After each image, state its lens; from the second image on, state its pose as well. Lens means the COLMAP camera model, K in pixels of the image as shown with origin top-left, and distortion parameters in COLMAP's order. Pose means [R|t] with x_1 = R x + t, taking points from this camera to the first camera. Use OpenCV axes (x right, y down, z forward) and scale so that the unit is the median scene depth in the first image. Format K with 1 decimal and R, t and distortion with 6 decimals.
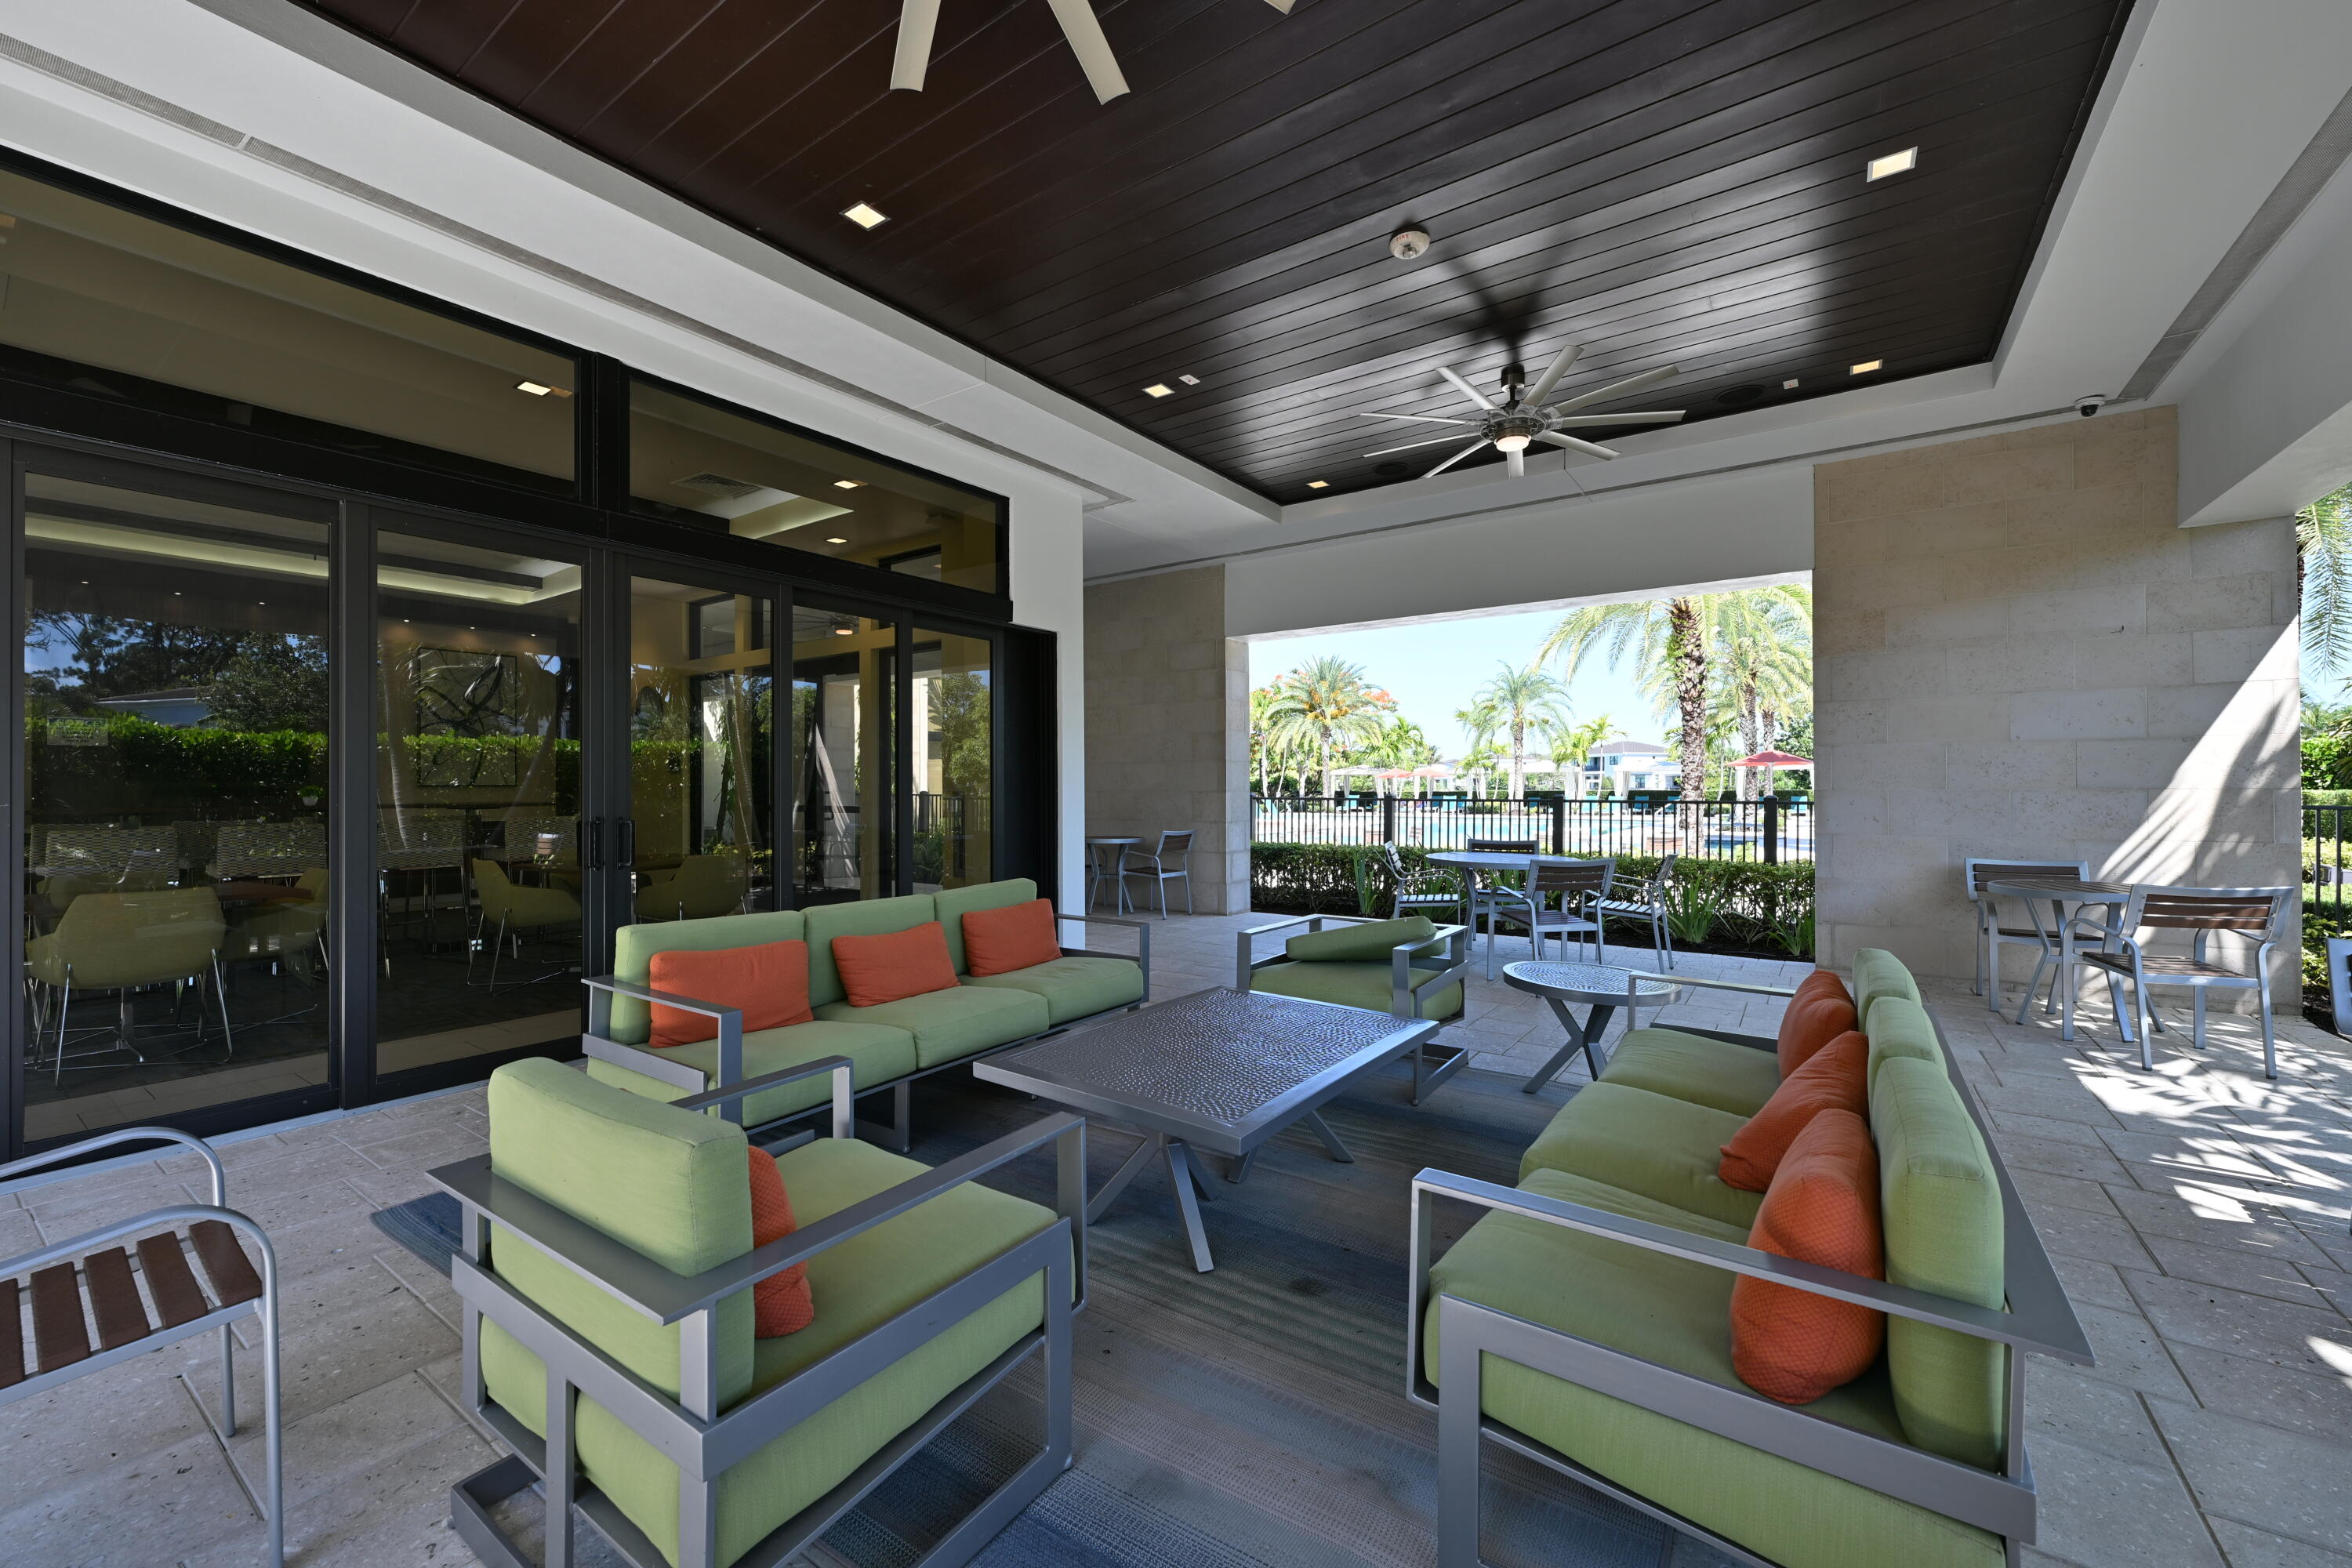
lens RADIAL K [[926.0, 0, 1176.5], [0, 926.0, 785.5], [0, 0, 1]] dist [-0.000310, 0.000011]
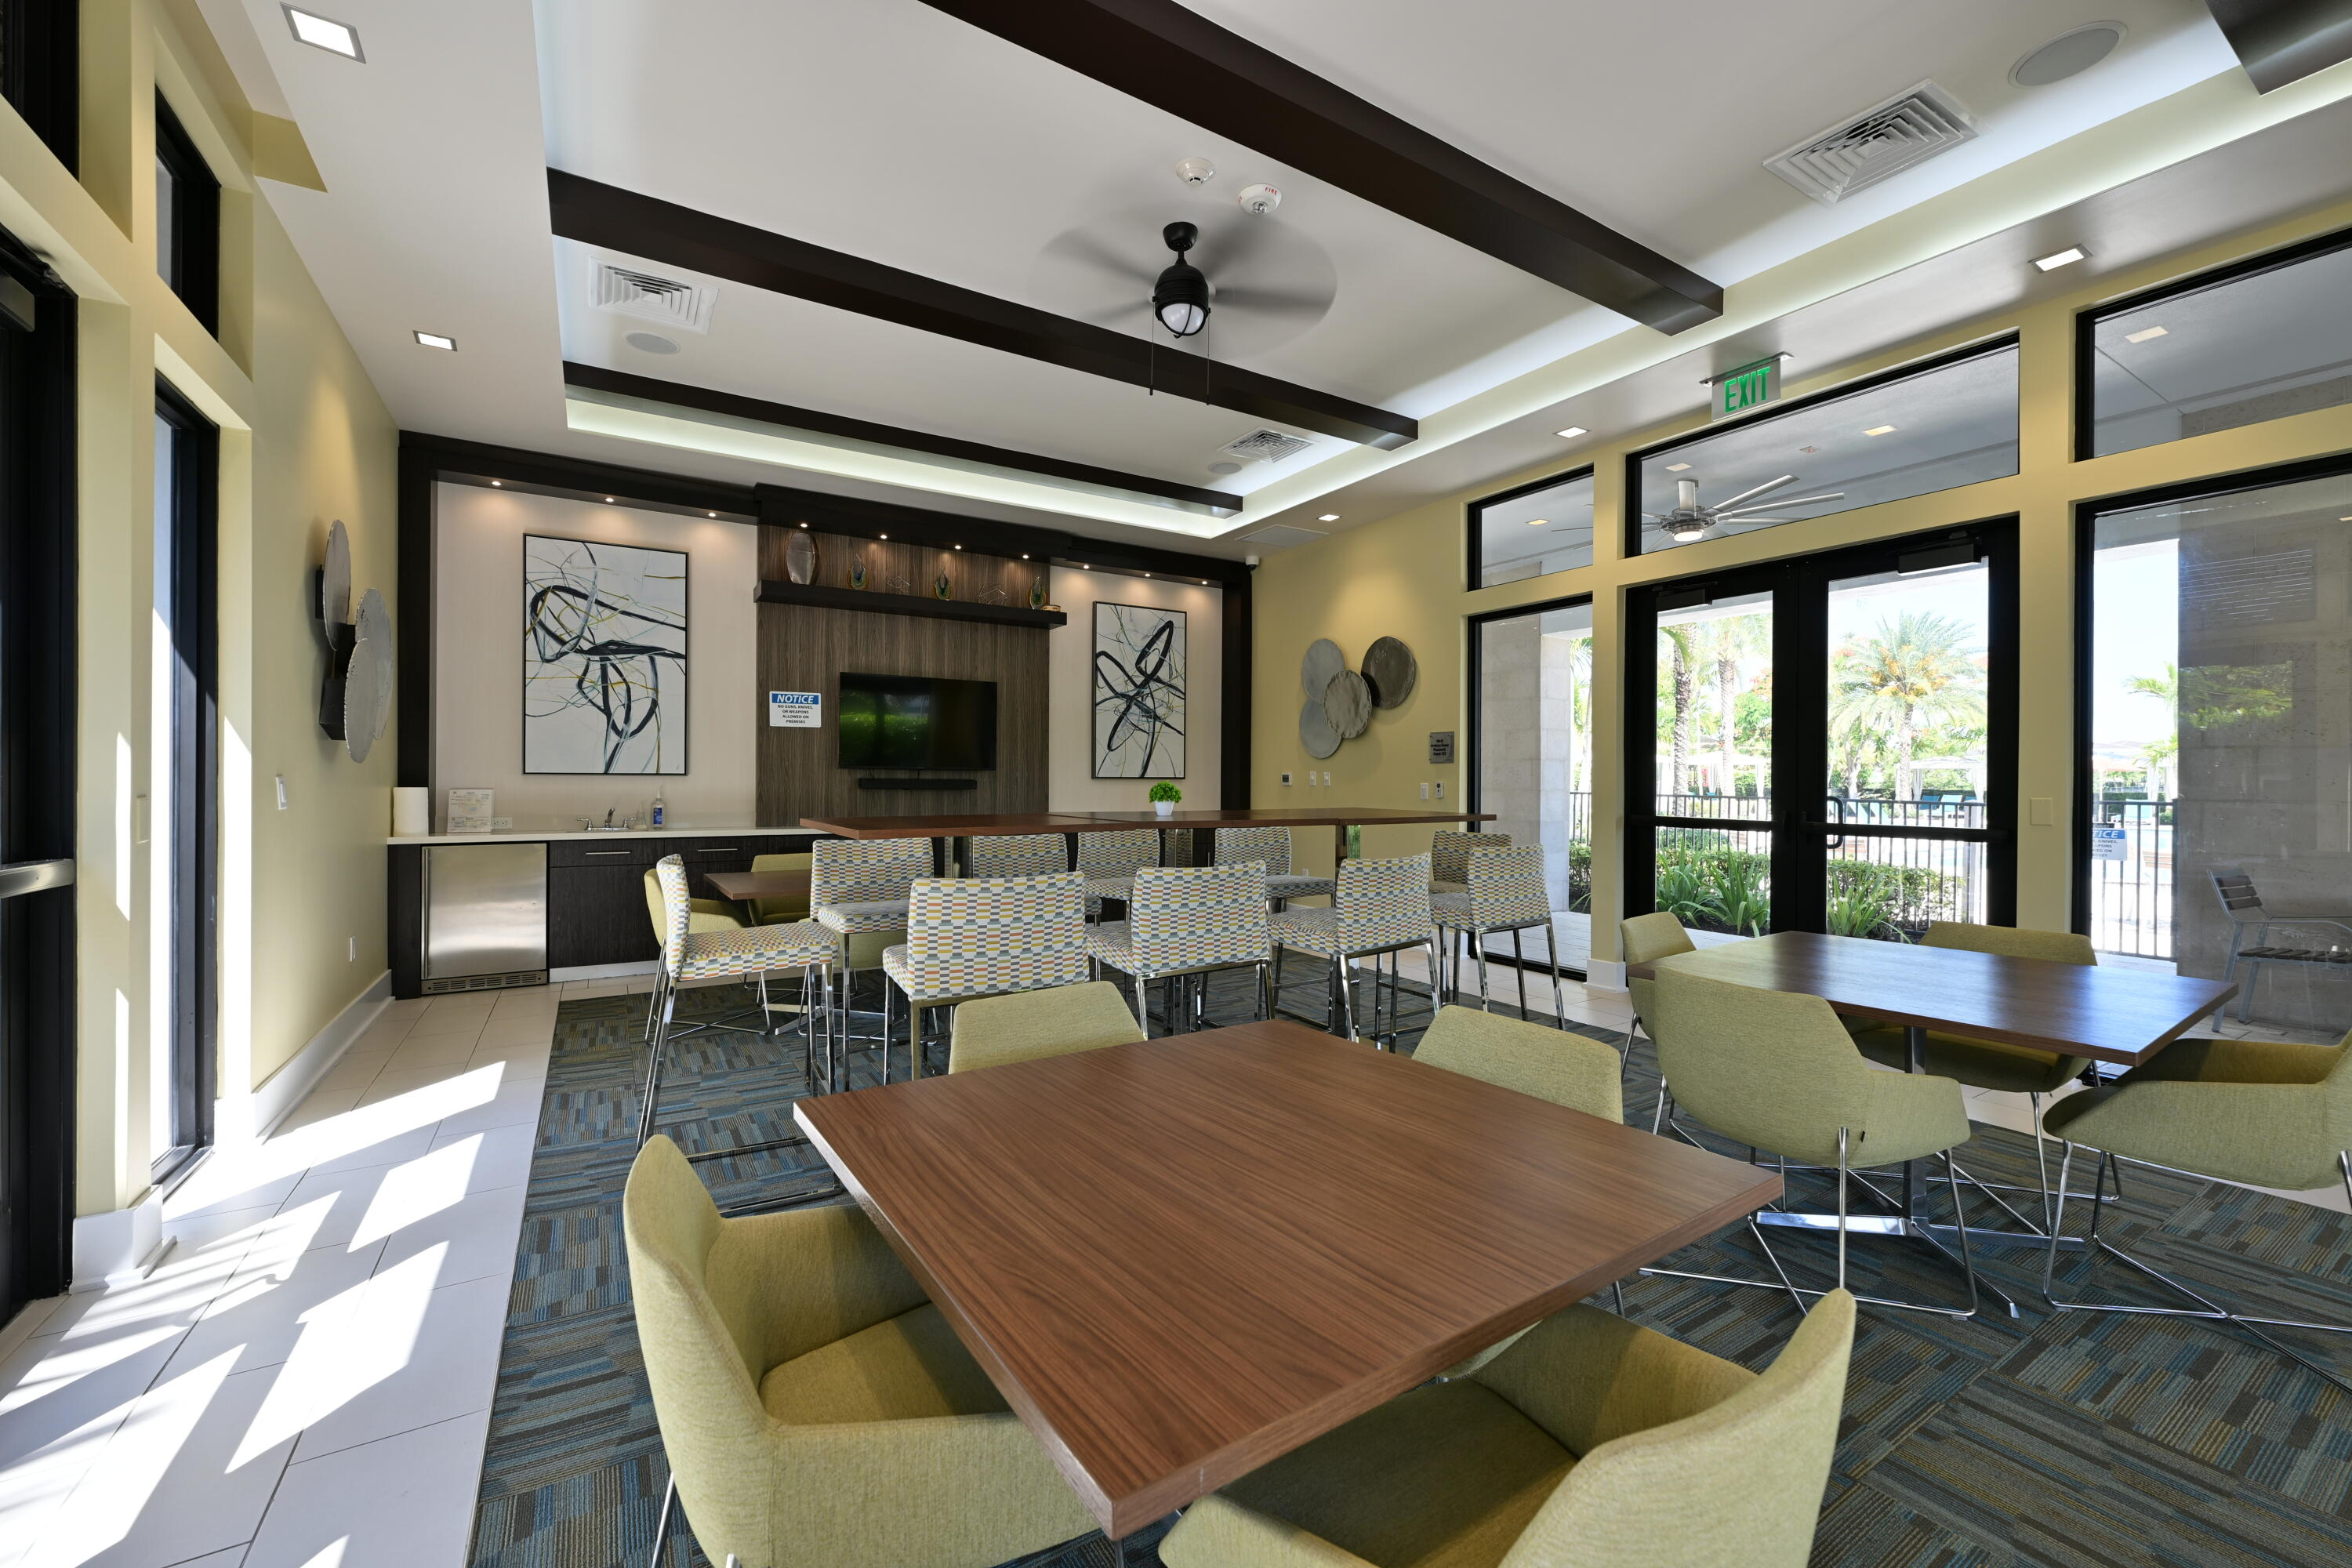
lens RADIAL K [[926.0, 0, 1173.1], [0, 926.0, 780.0], [0, 0, 1]] dist [-0.000310, 0.000011]
pose [[0.924034, 0.008980, -0.382204, -0.436756], [-0.007951, 0.999959, 0.004272, -0.002607], [0.382227, -0.000908, 0.924068, 0.291597]]
